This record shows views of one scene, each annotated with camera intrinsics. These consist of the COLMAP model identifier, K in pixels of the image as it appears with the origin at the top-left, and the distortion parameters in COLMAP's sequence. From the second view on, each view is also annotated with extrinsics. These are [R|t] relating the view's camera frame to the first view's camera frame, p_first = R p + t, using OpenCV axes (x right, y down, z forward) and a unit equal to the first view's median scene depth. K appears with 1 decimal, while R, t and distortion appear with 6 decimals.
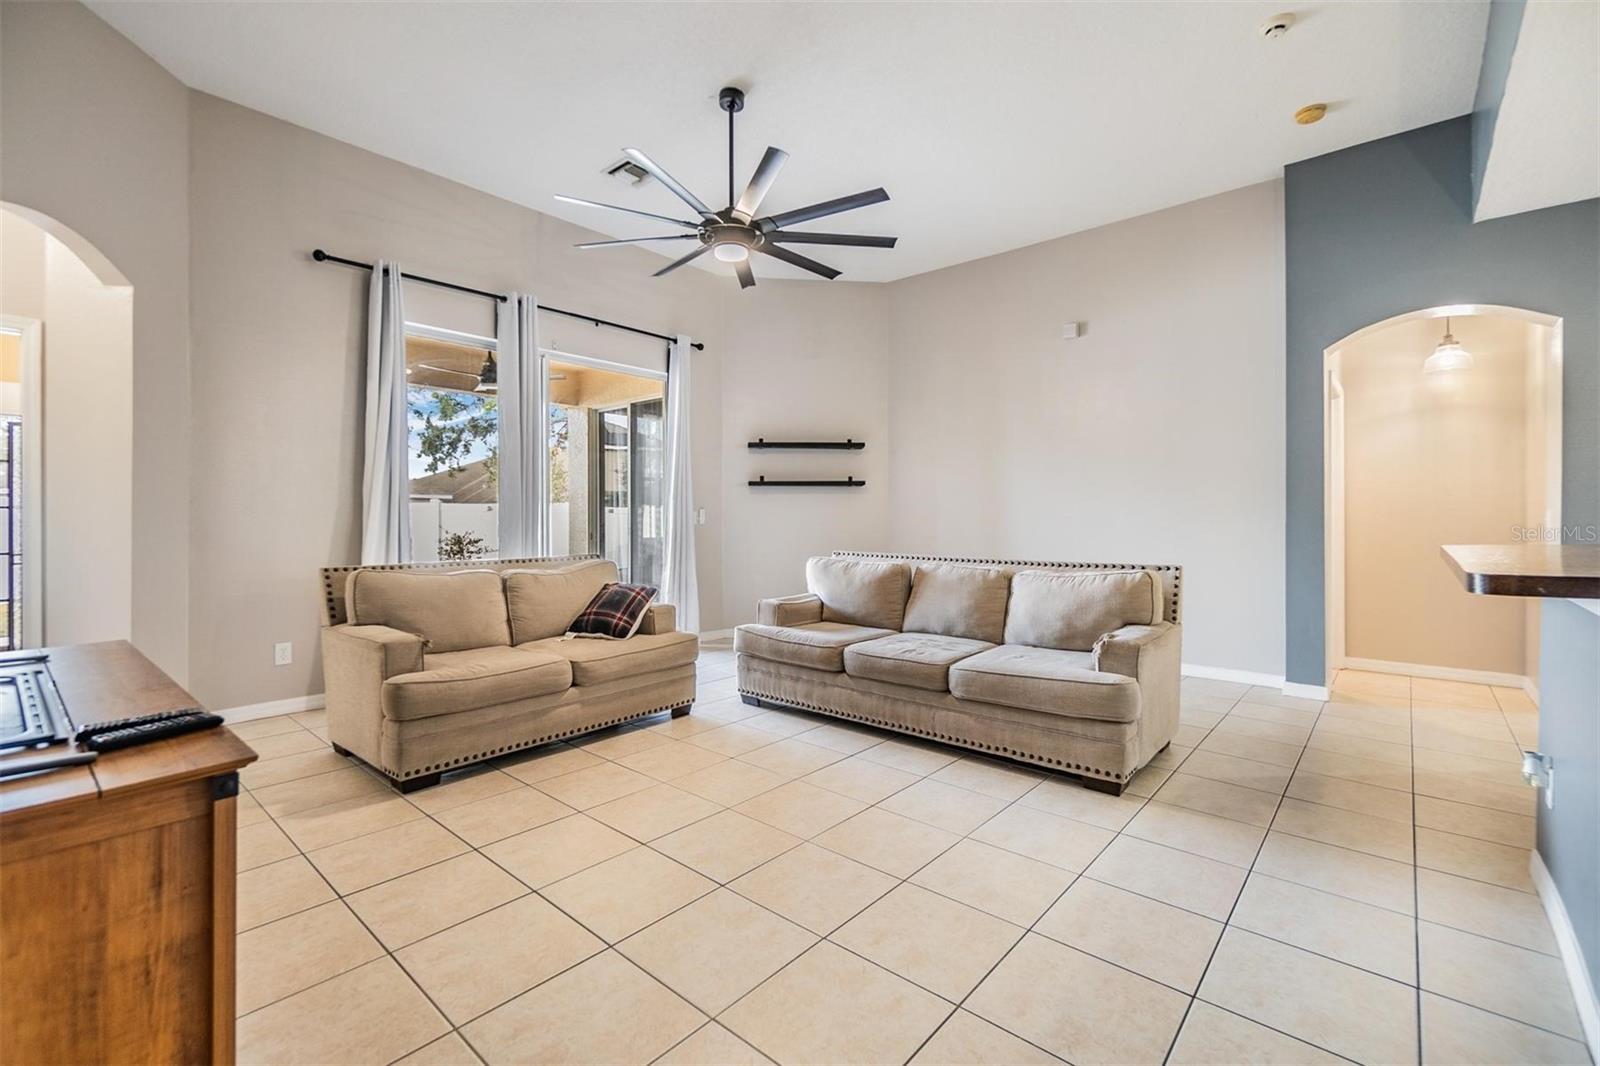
lens RADIAL K [[696.9, 0, 806.8], [0, 696.9, 523.0], [0, 0, 1]] dist [-0.003893, 0.000966]
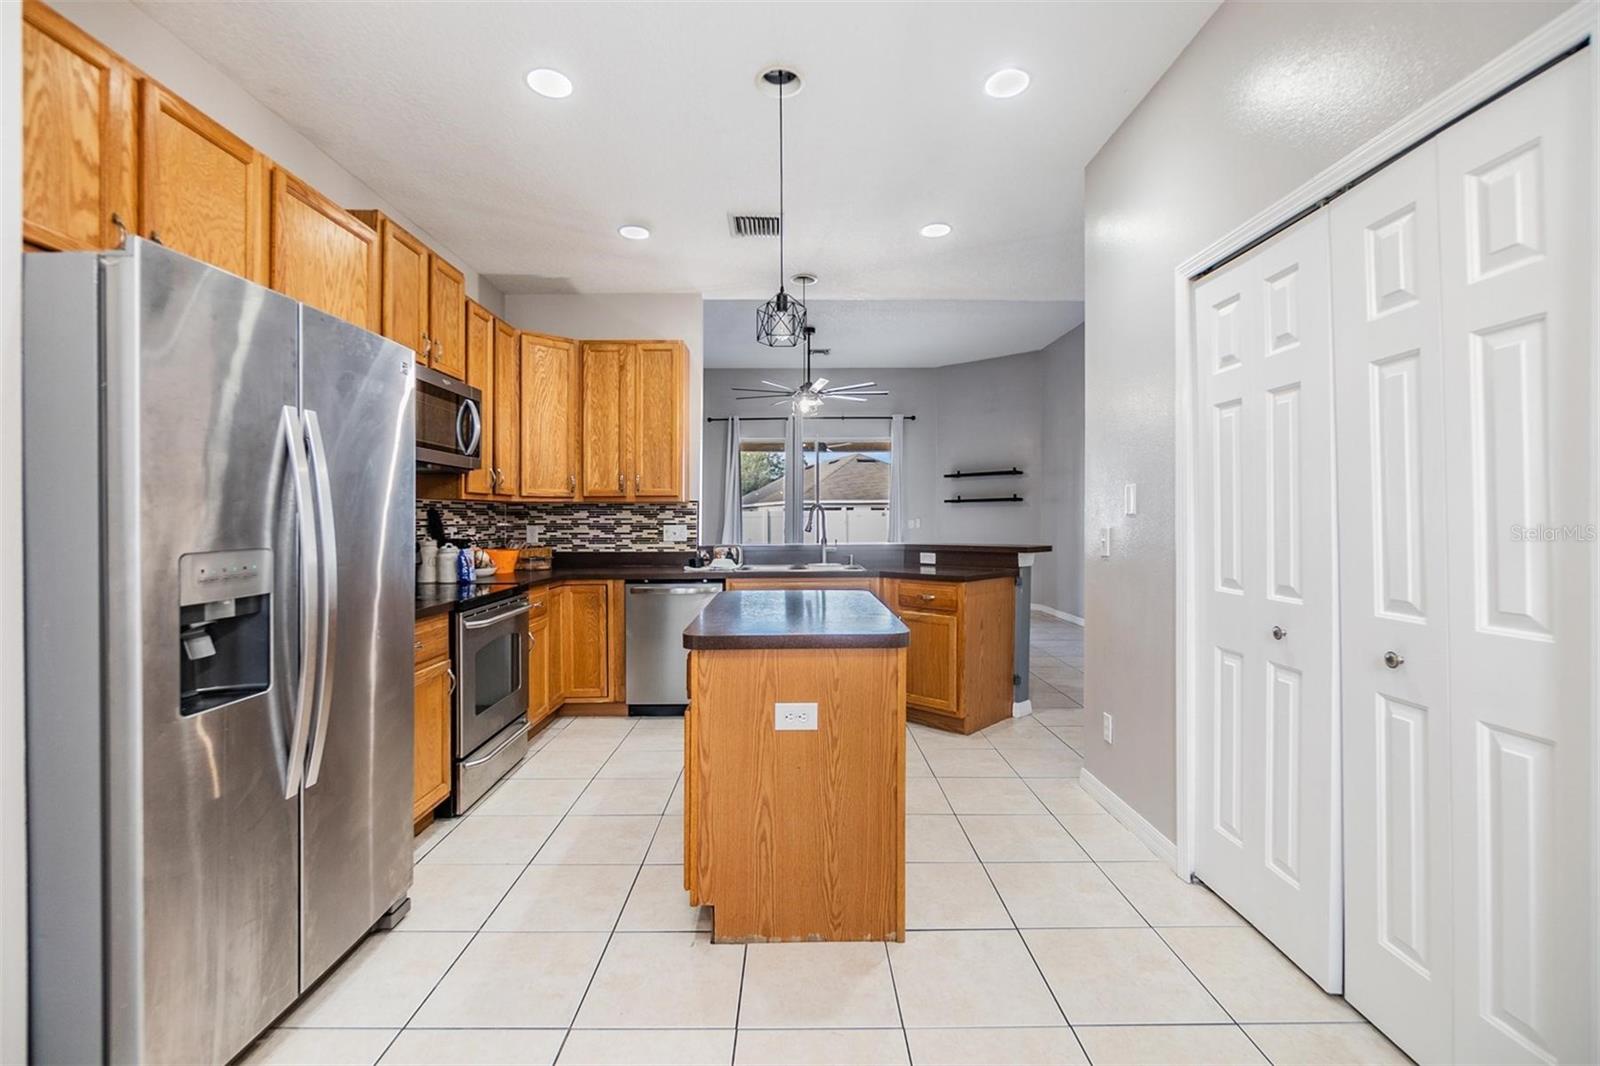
lens RADIAL K [[696.9, 0, 793.2], [0, 696.9, 518.9], [0, 0, 1]] dist [-0.003893, 0.000966]
pose [[0.661465, -0.003463, -0.749968, 0.837934], [-0.000034, 0.999989, -0.004648, -0.011716], [0.749976, 0.003100, 0.661458, -0.255635]]
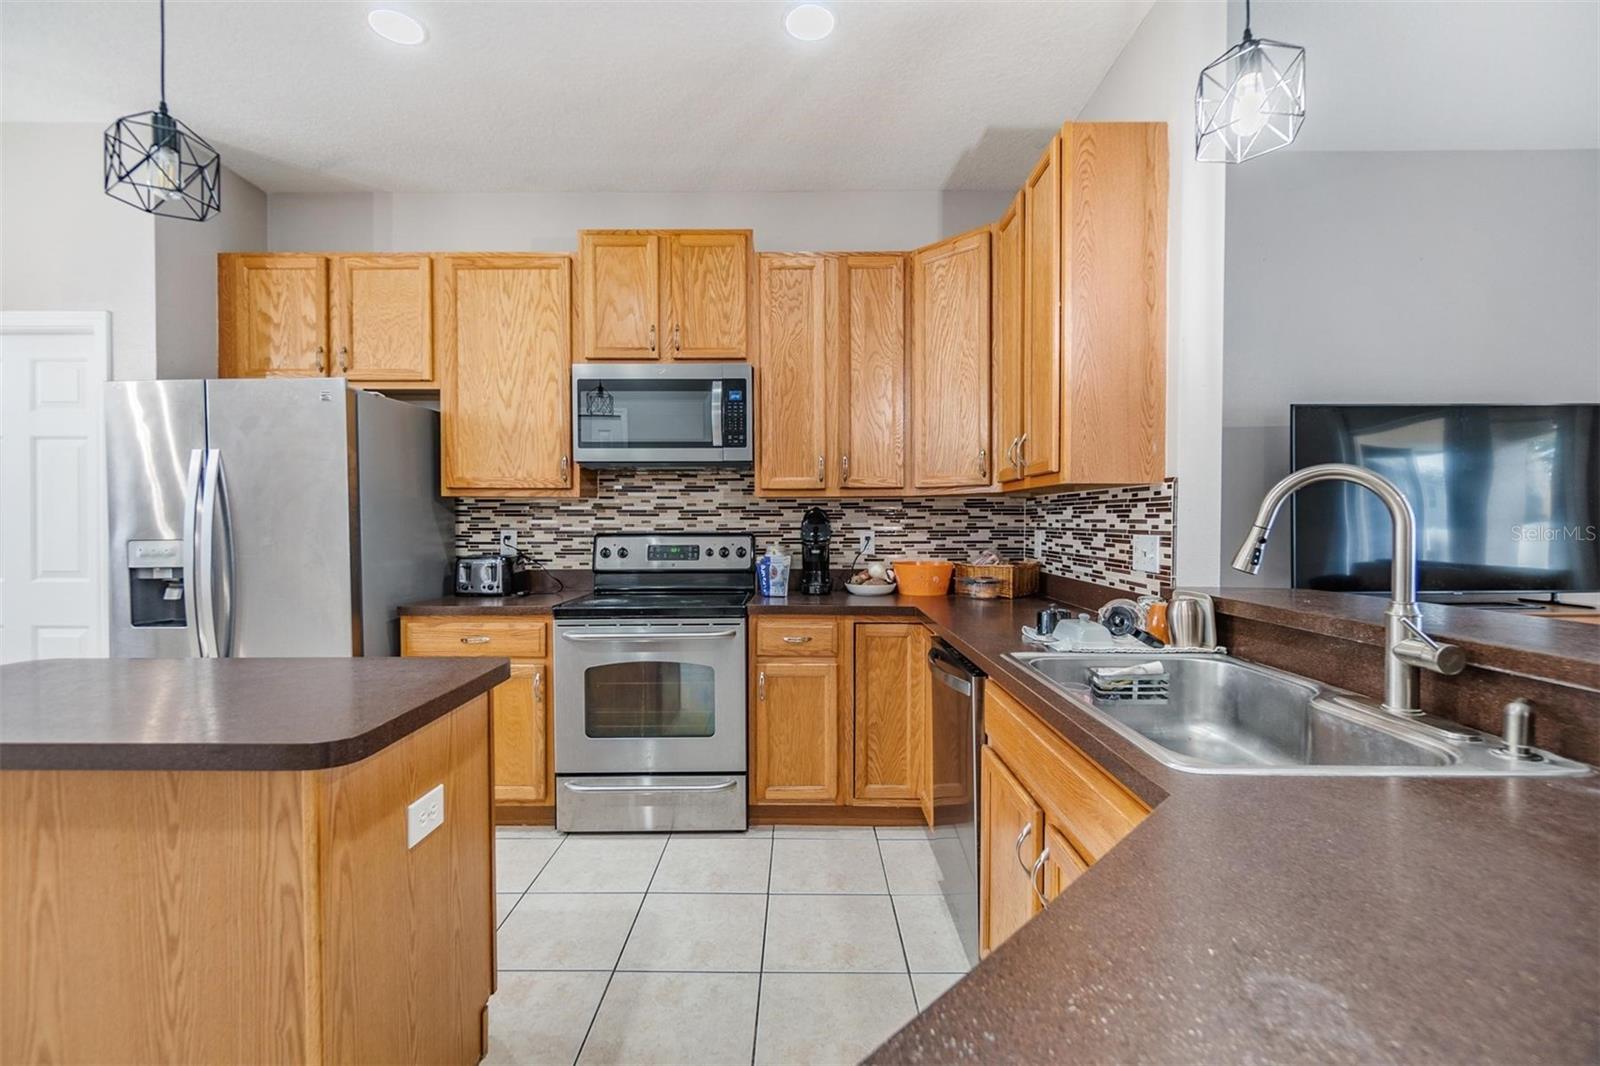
lens RADIAL K [[696.9, 0, 799.1], [0, 696.9, 529.9], [0, 0, 1]] dist [-0.003893, 0.000966]
pose [[-0.751398, 0.007172, -0.659810, 0.537539], [-0.003809, 0.999877, 0.015207, -0.015309], [0.659838, 0.013939, -0.751278, 0.284425]]
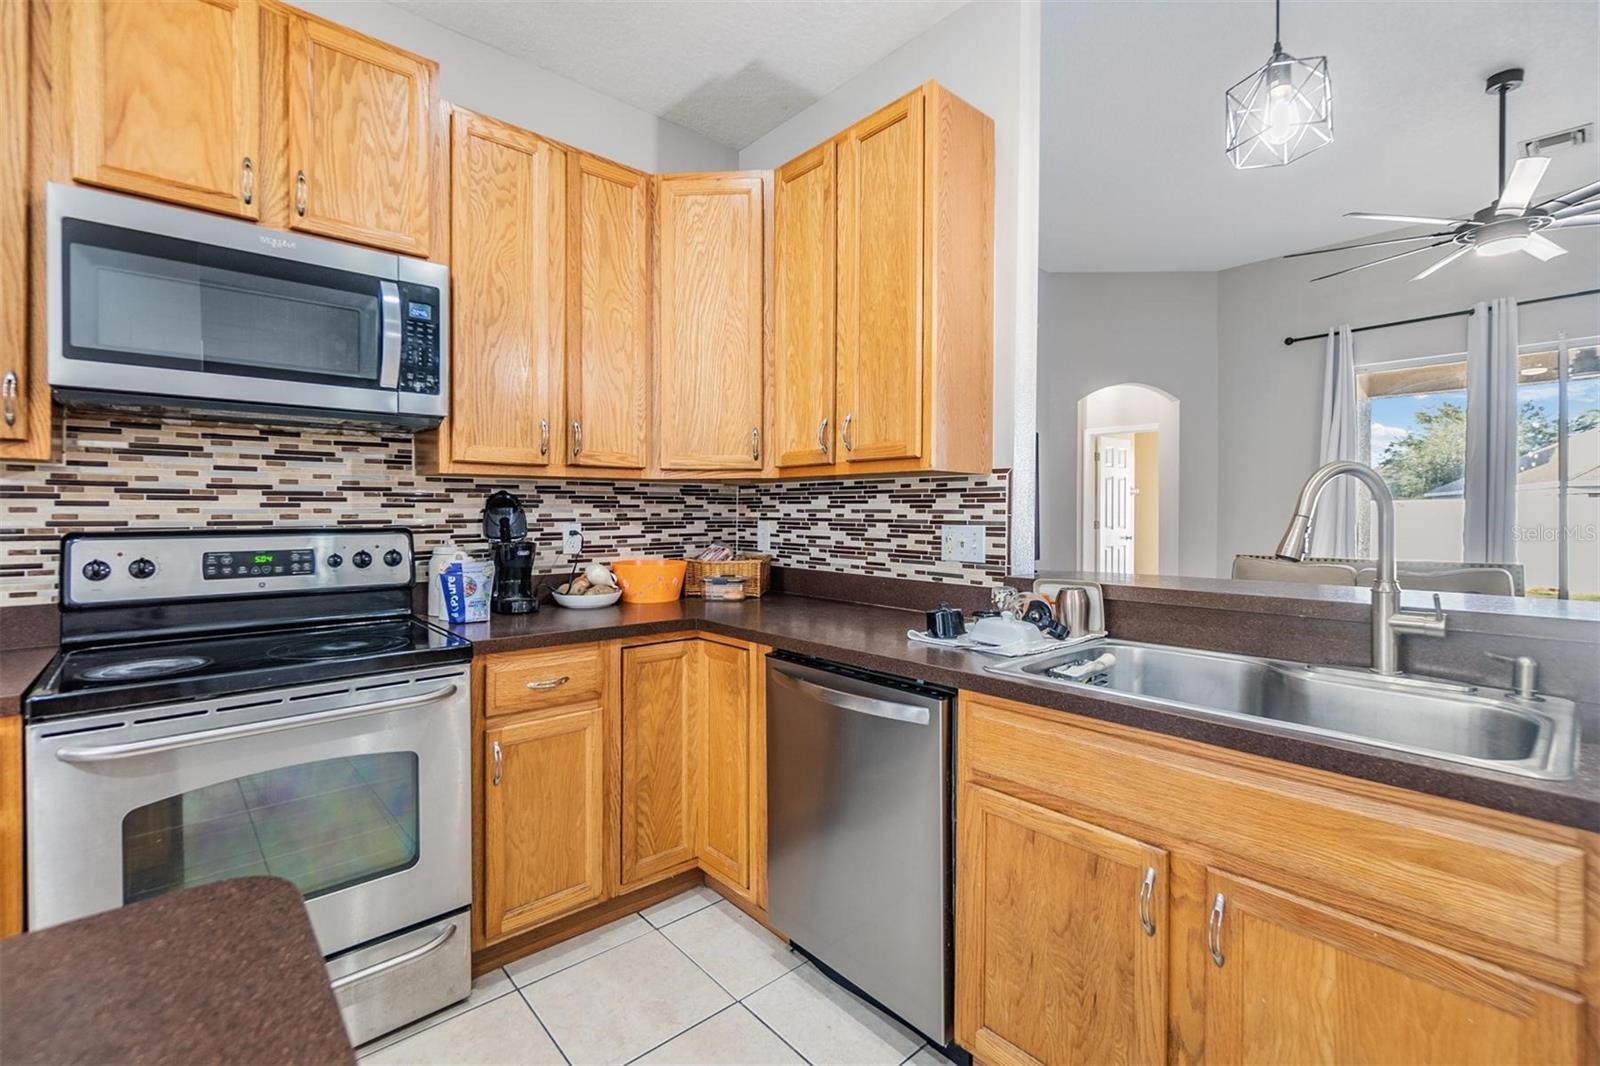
lens RADIAL K [[696.9, 0, 796.2], [0, 696.9, 514.2], [0, 0, 1]] dist [-0.003893, 0.000966]
pose [[-0.125145, 0.002705, -0.992135, 0.534494], [-0.007209, 0.999967, 0.003635, -0.014274], [0.992112, 0.007607, -0.125122, 0.106047]]
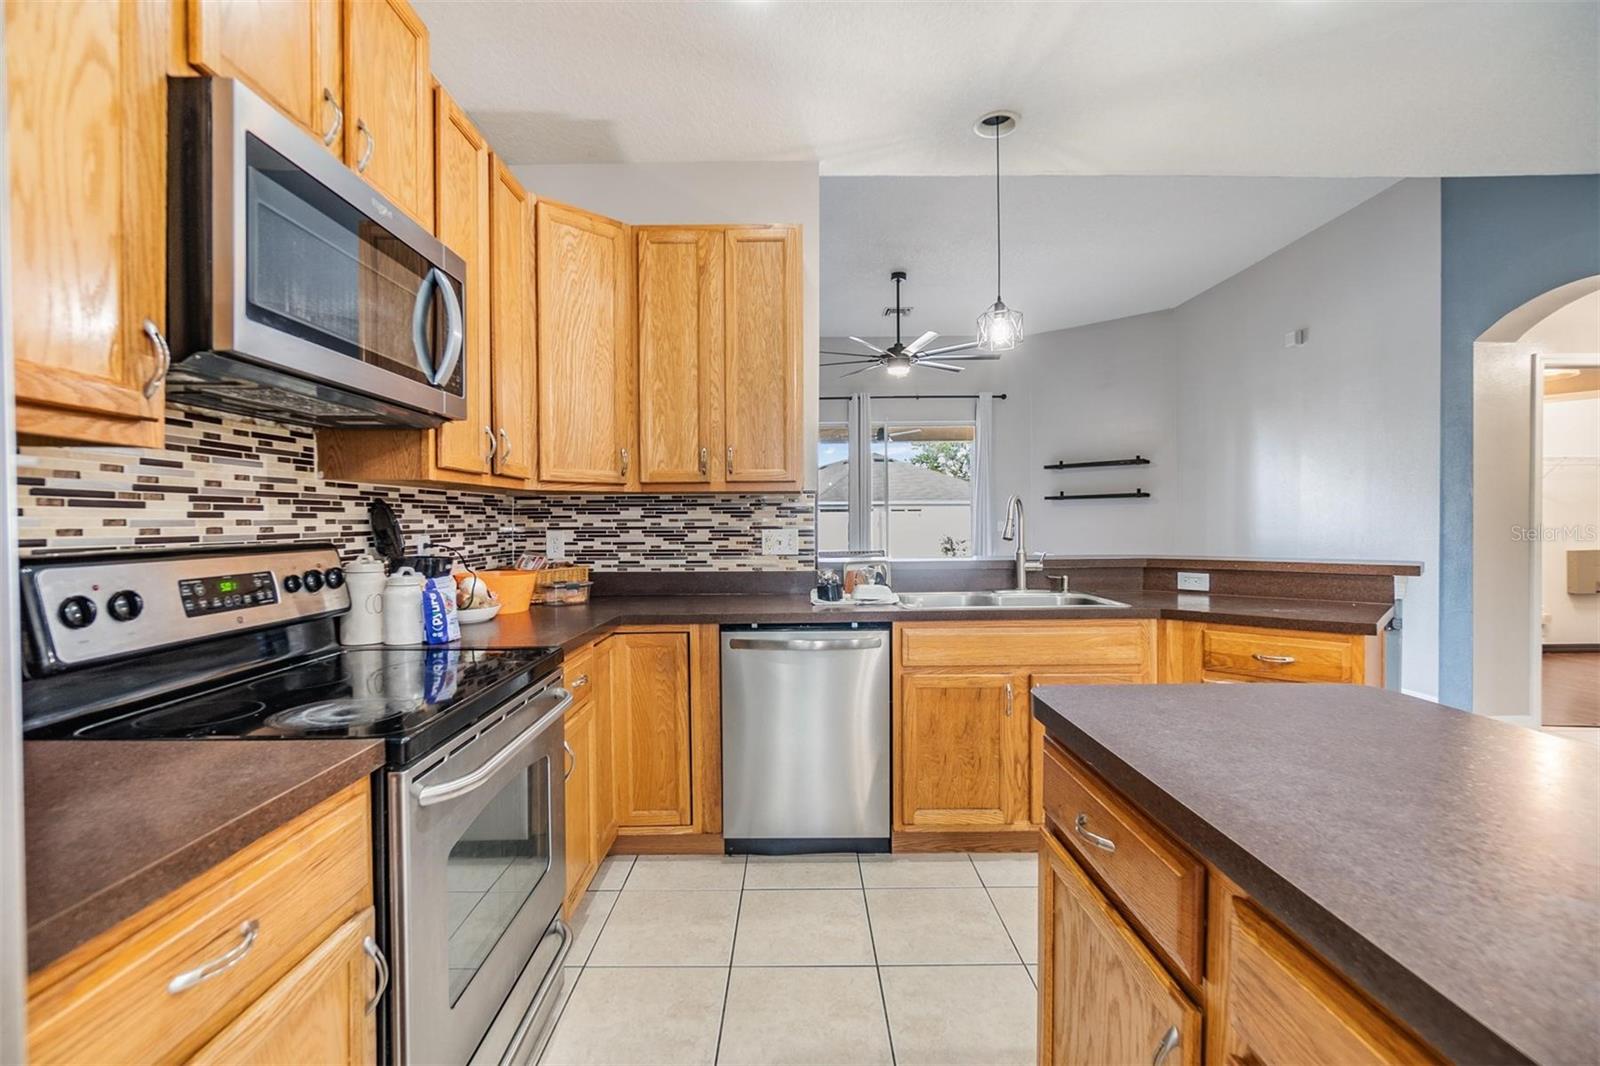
lens RADIAL K [[696.9, 0, 792.2], [0, 696.9, 530.7], [0, 0, 1]] dist [-0.003893, 0.000966]
pose [[0.658555, 0.003686, -0.752524, 0.555582], [0.004109, 0.999955, 0.008494, -0.011503], [0.752521, -0.008686, 0.658511, -0.162024]]
